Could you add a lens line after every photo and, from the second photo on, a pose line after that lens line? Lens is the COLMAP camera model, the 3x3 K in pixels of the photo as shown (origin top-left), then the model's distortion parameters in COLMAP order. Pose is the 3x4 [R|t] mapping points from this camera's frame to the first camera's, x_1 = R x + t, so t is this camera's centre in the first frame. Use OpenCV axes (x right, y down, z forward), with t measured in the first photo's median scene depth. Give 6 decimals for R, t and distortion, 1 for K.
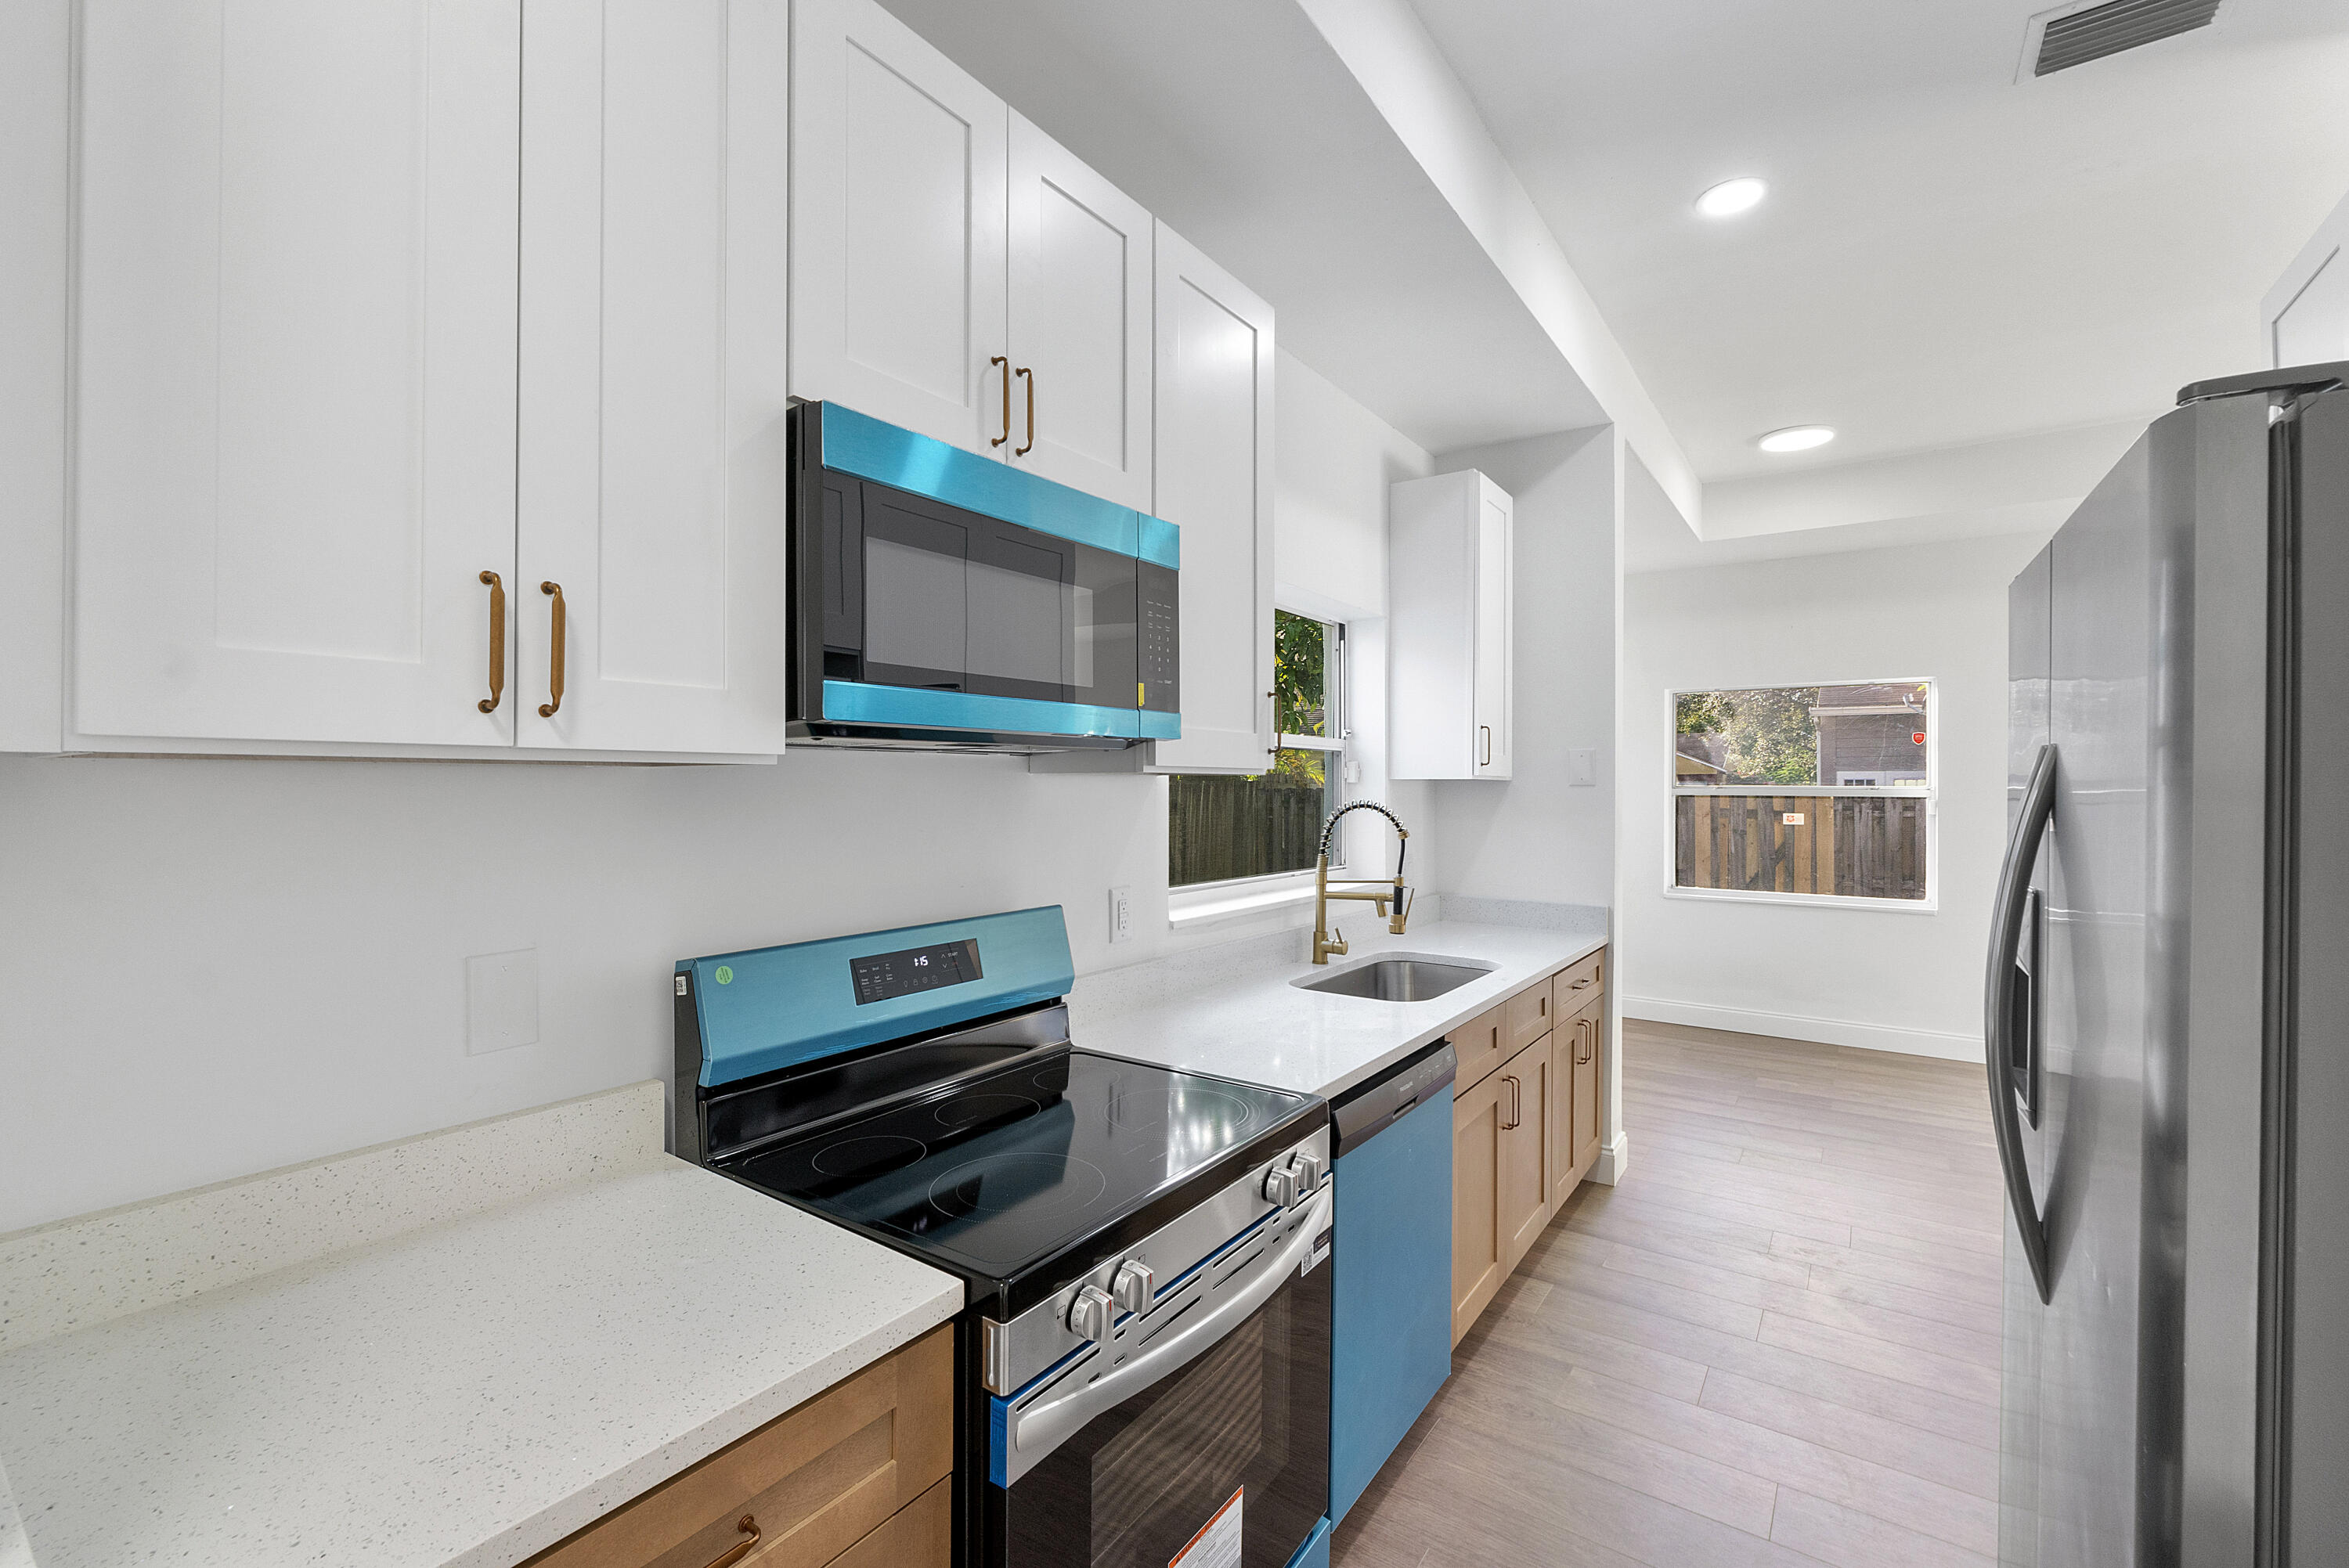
lens RADIAL K [[1010.5, 0, 1178.2], [0, 1010.5, 784.9], [0, 0, 1]] dist [-0.006629, -0.000611]
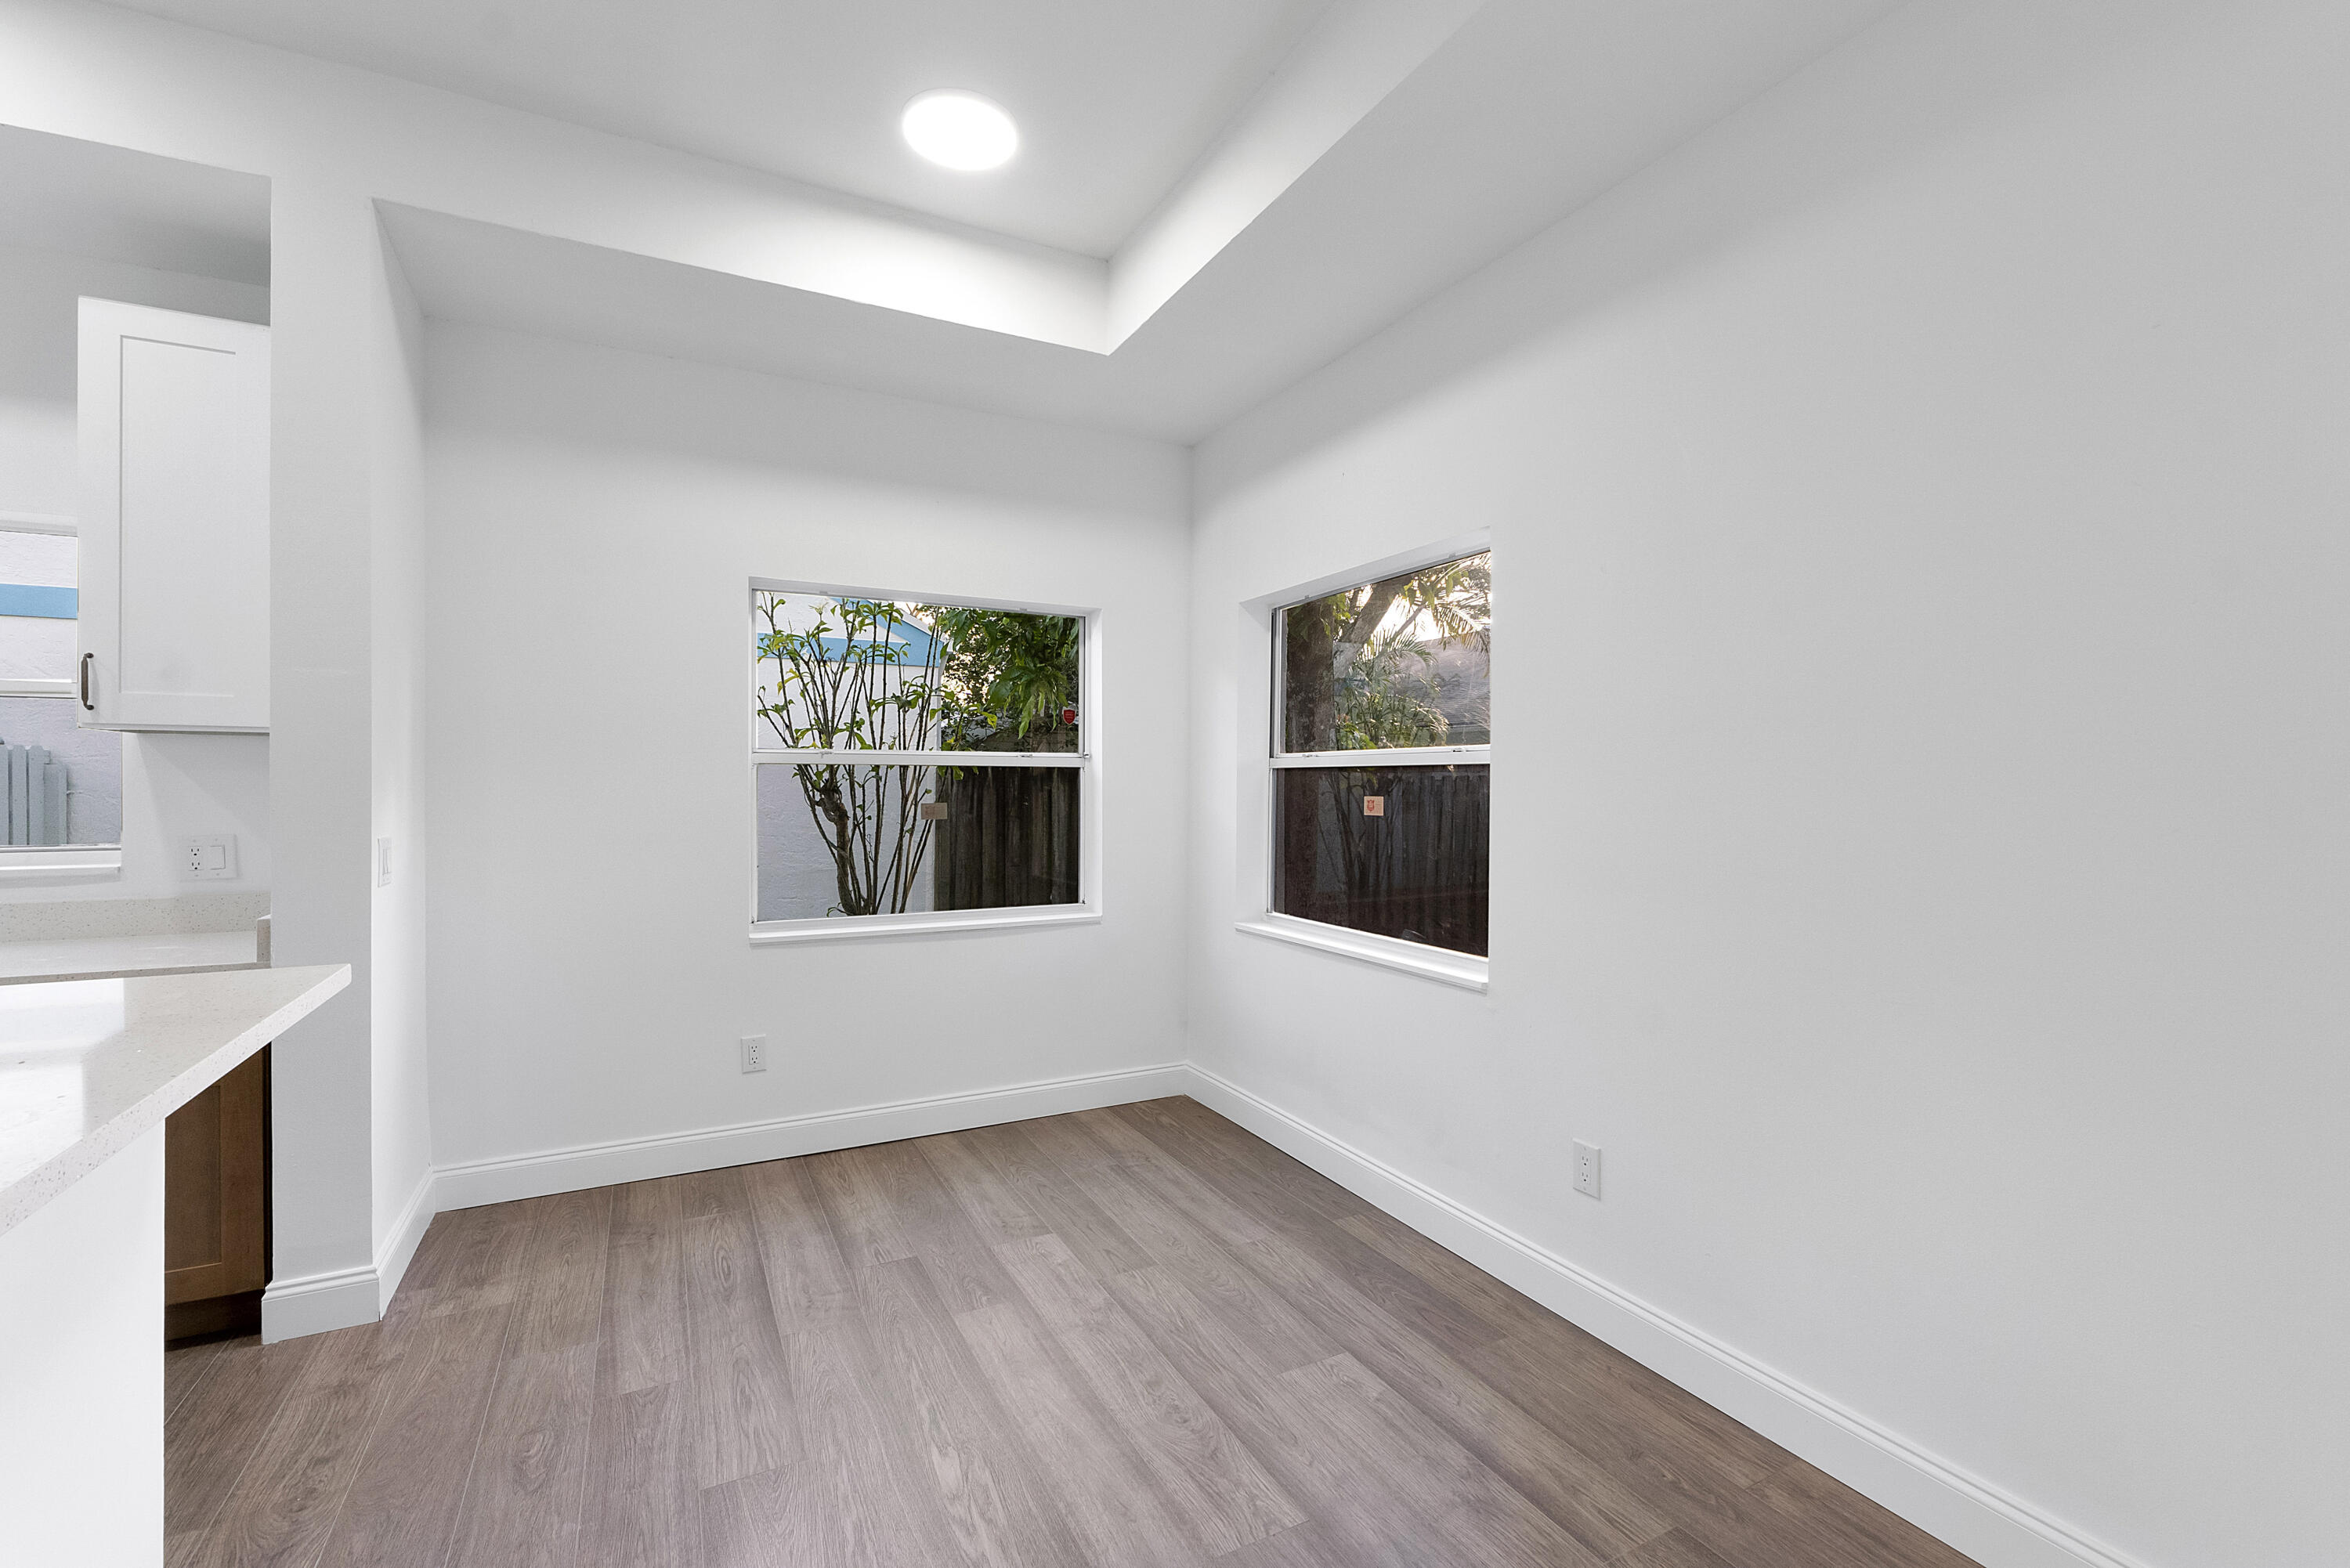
lens RADIAL K [[1011.0, 0, 1178.7], [0, 1011.0, 784.9], [0, 0, 1]] dist [-0.006629, -0.000611]
pose [[0.888225, -0.004123, -0.459391, 1.484340], [0.002318, 0.999987, -0.004493, 0.048277], [0.459403, 0.002925, 0.888223, 0.822494]]
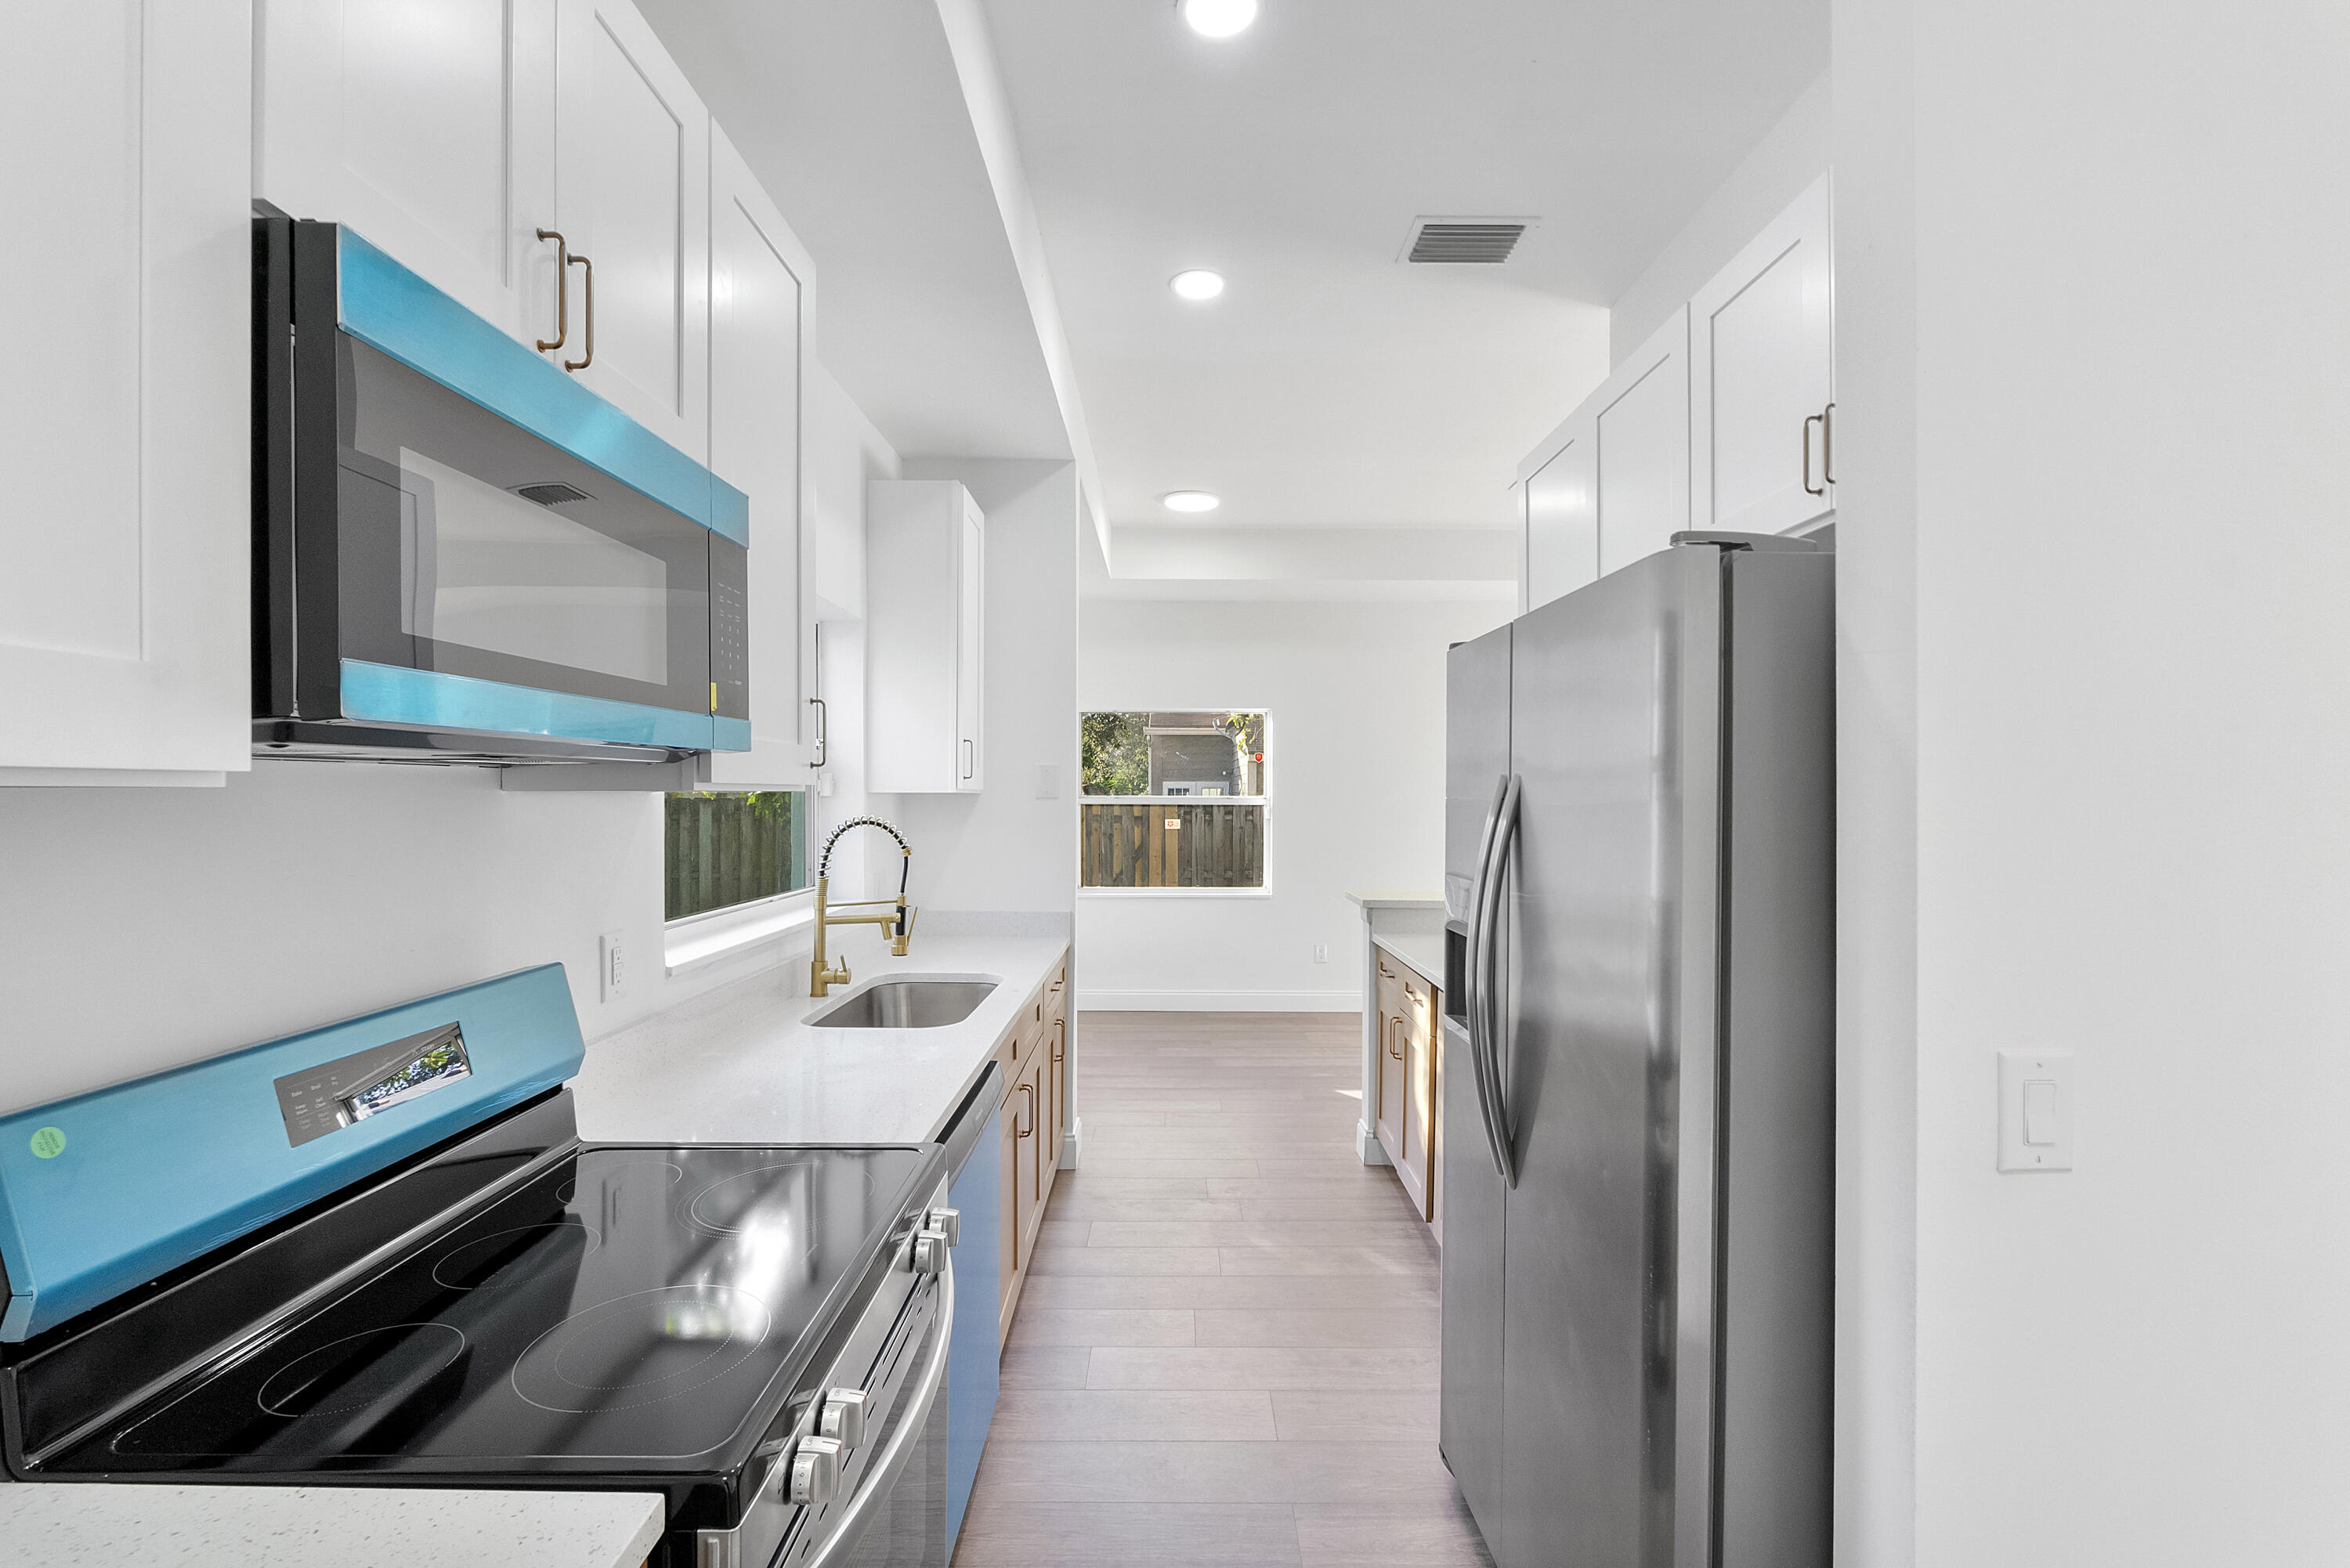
lens RADIAL K [[1009.7, 0, 1186.6], [0, 1009.7, 799.8], [0, 0, 1]] dist [-0.000104, -0.006369]
pose [[0.810988, -0.005095, 0.585040, -0.121820], [0.000607, 0.999969, 0.007867, -0.007469], [-0.585062, -0.006025, 0.810966, 0.067635]]
